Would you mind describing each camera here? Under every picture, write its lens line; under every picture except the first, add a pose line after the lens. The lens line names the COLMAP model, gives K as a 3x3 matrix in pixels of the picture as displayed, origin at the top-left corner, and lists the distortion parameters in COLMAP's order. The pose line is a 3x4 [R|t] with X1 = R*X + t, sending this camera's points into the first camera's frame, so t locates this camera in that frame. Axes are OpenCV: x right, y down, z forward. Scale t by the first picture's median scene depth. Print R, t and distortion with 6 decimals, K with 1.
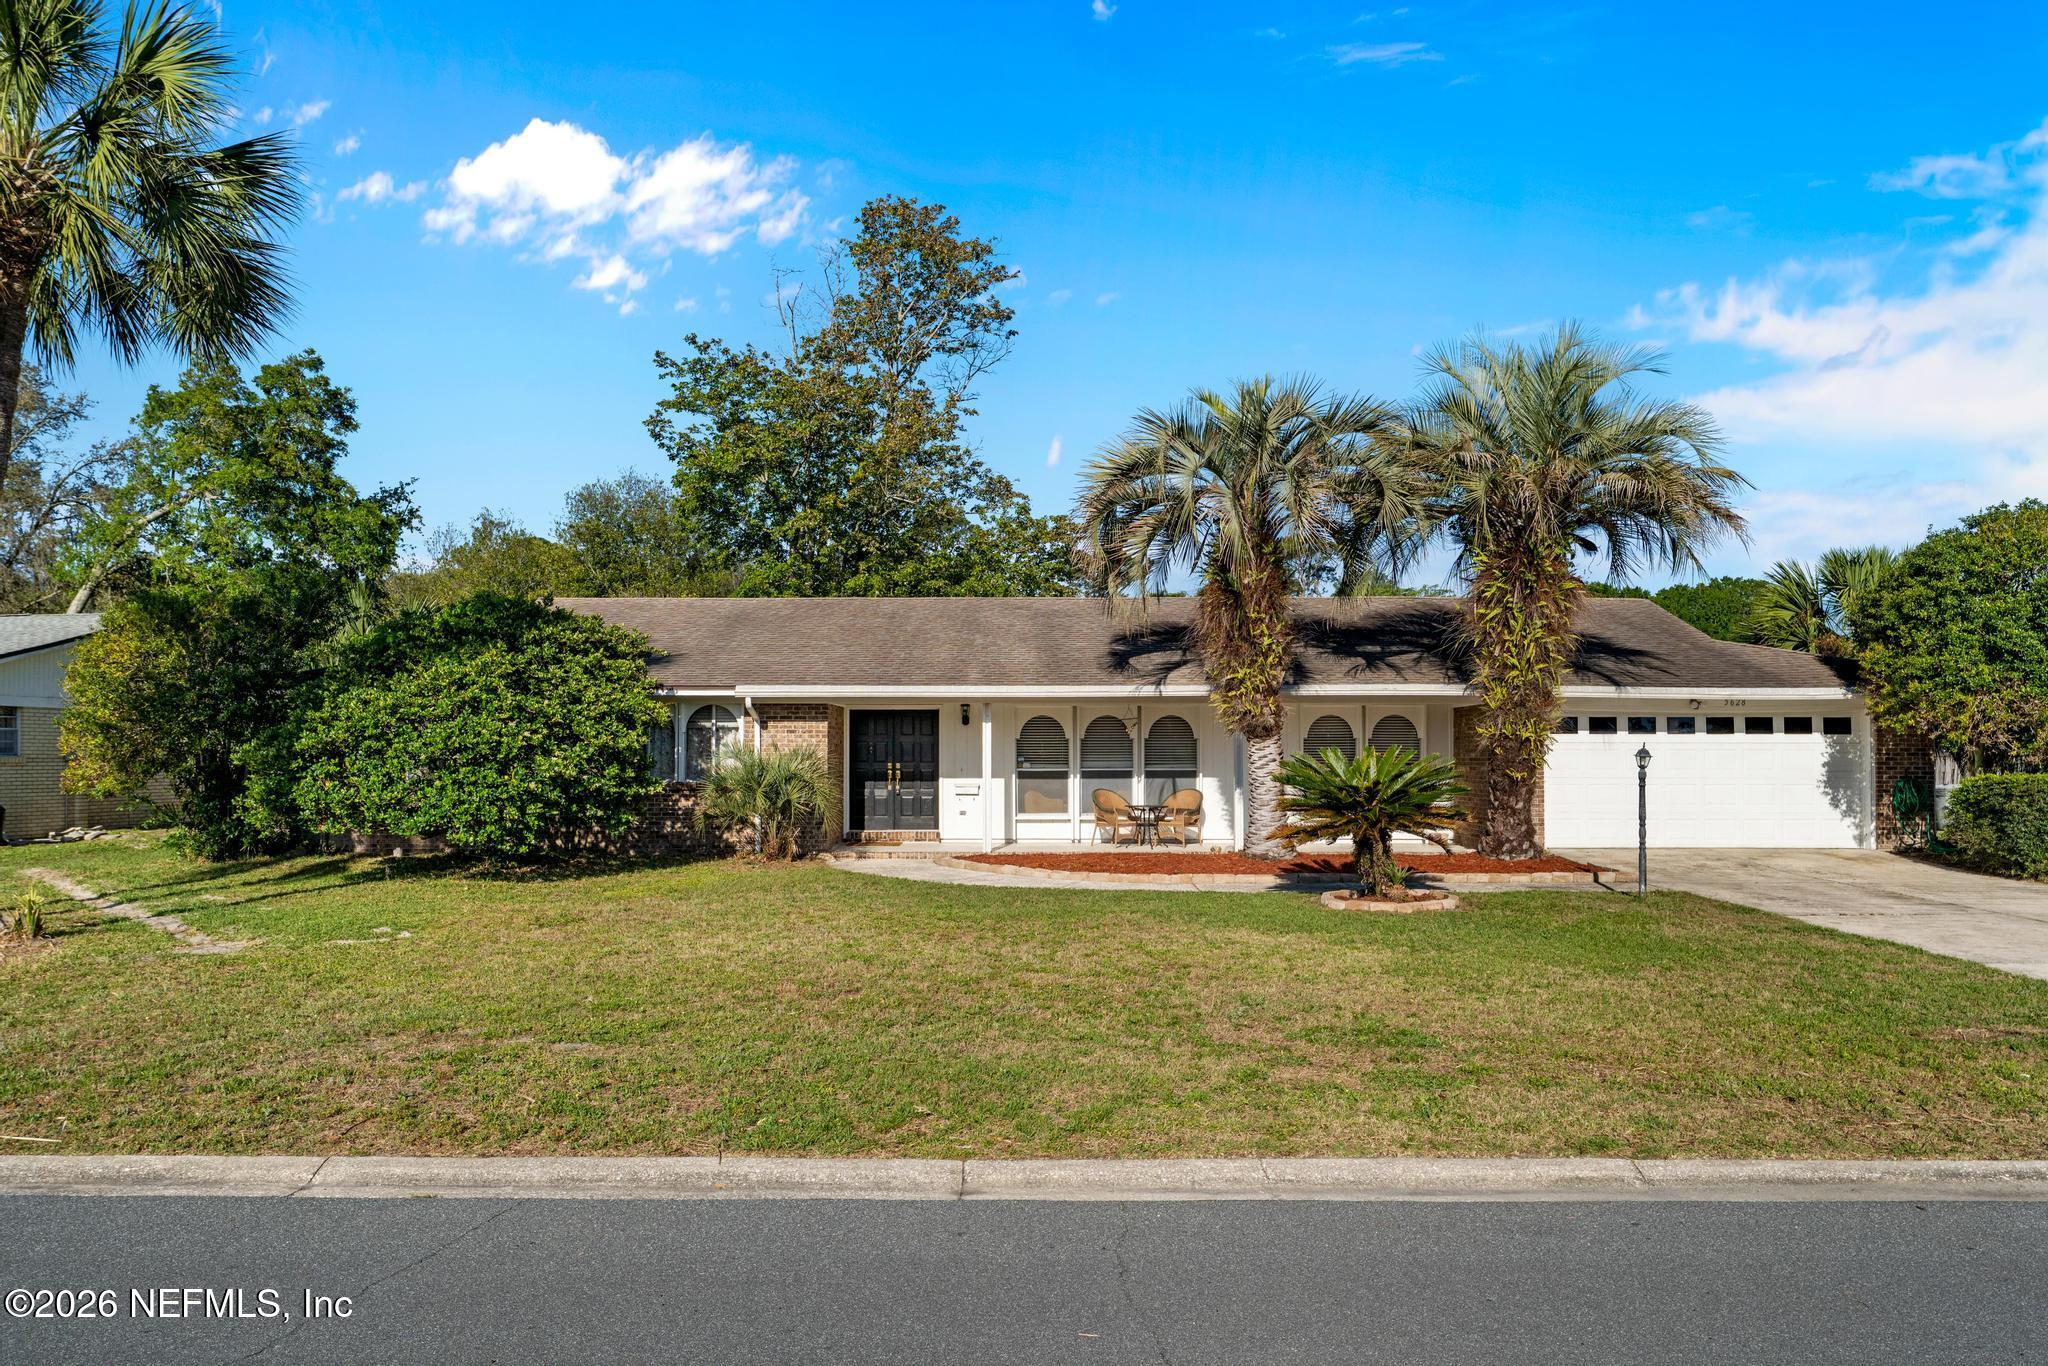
lens RADIAL K [[1393.9, 0, 1024.0], [0, 1393.9, 683.0], [0, 0, 1]] dist [-0.001959, 0.000170]
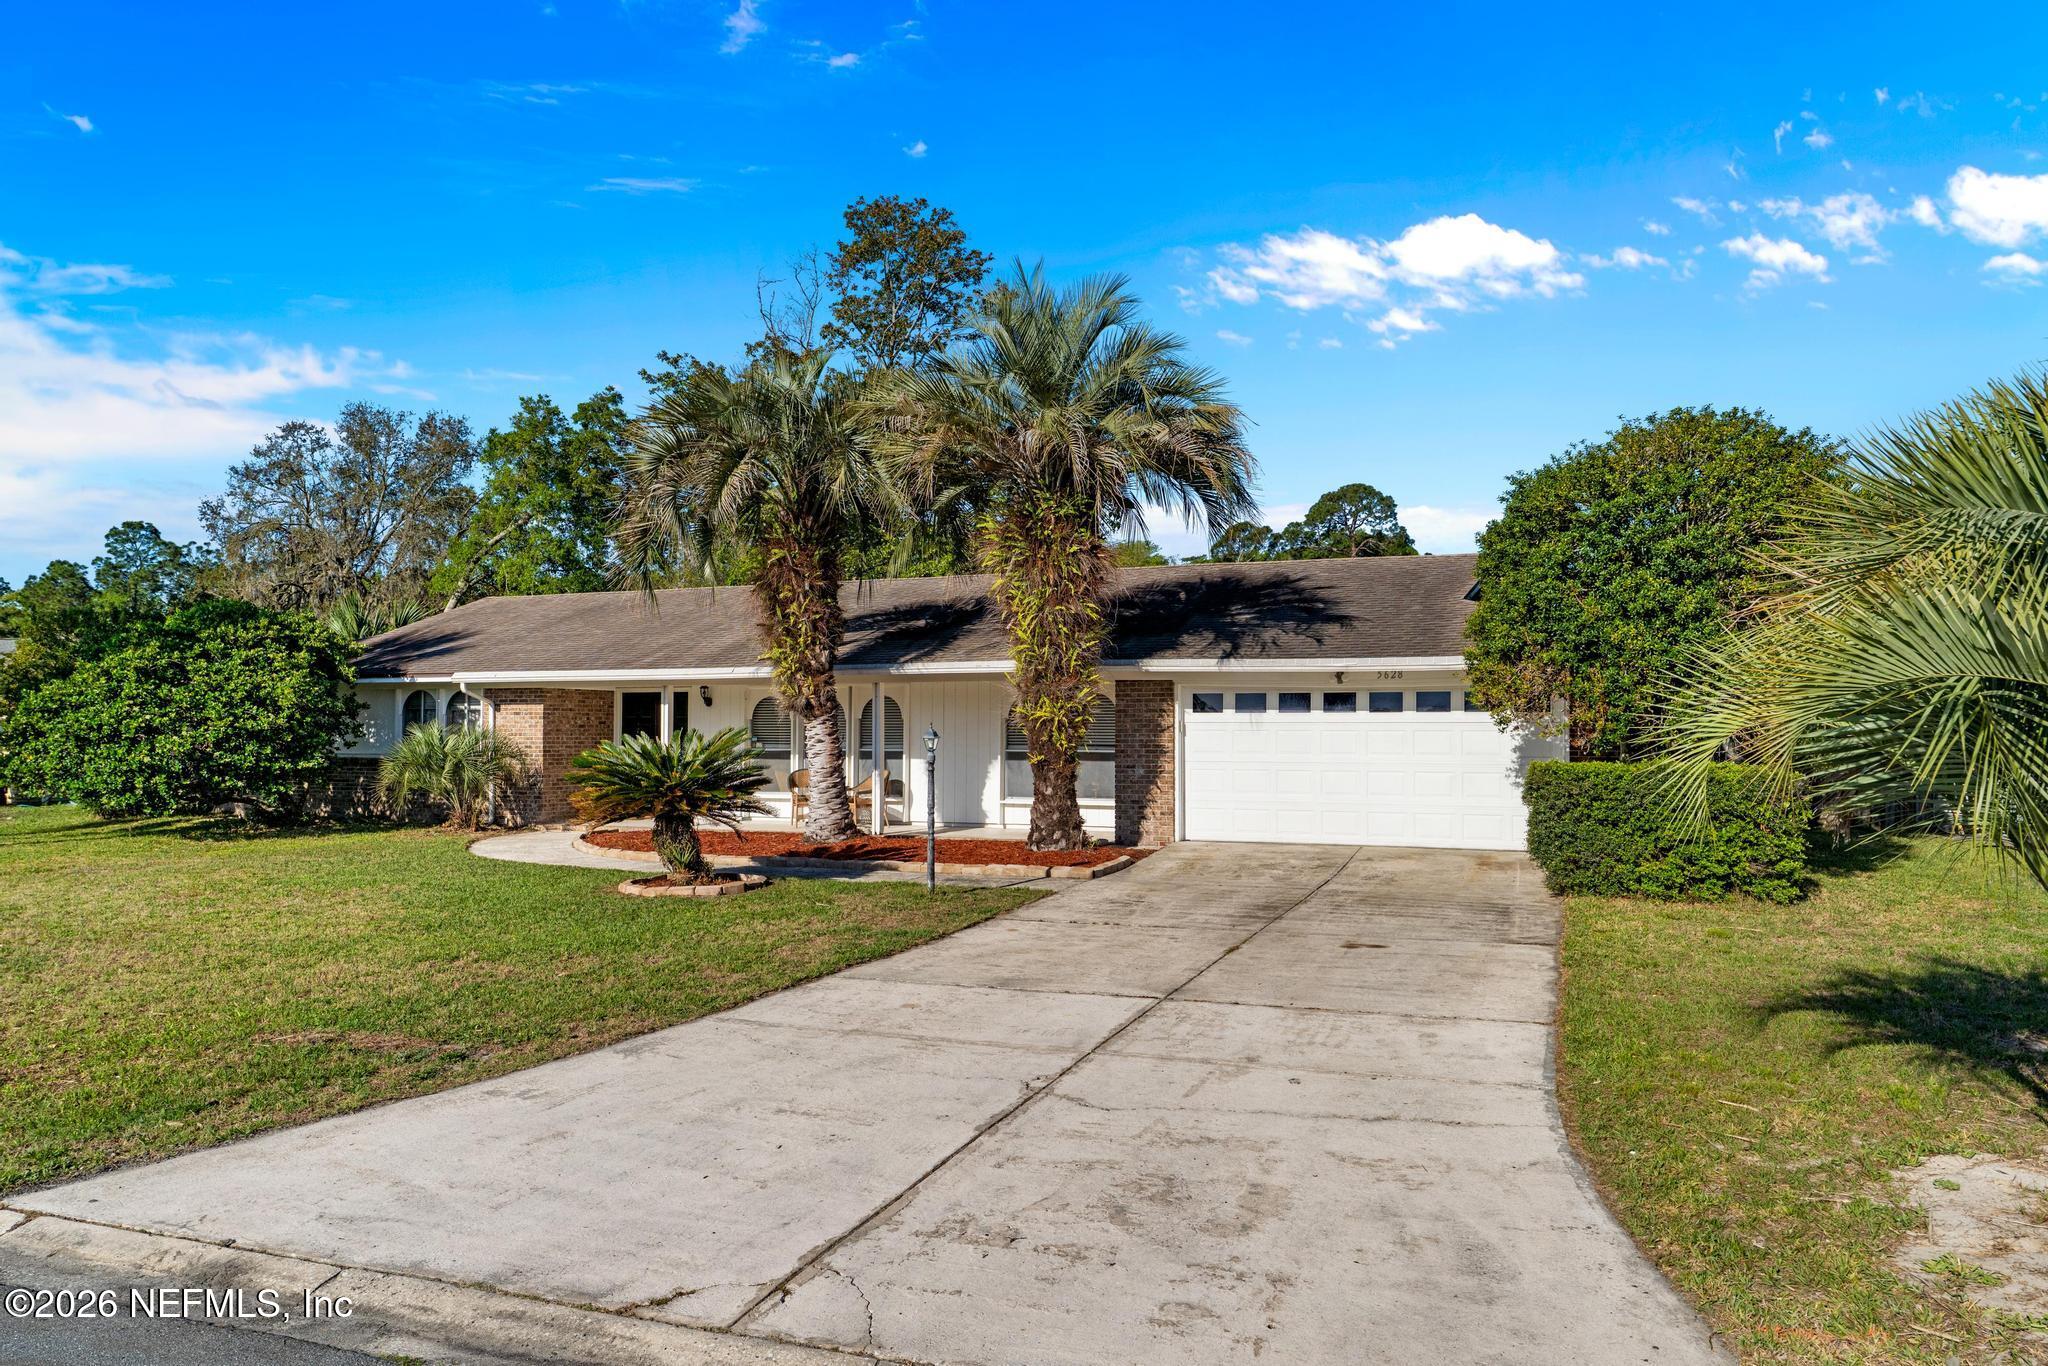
lens RADIAL K [[1393.9, 0, 1024.0], [0, 1393.9, 683.0], [0, 0, 1]] dist [-0.001959, 0.000170]
pose [[0.923811, -0.012307, -0.382652, 0.590453], [0.017109, 0.999812, 0.009148, 0.007009], [0.382467, -0.014998, 0.923847, 0.127924]]
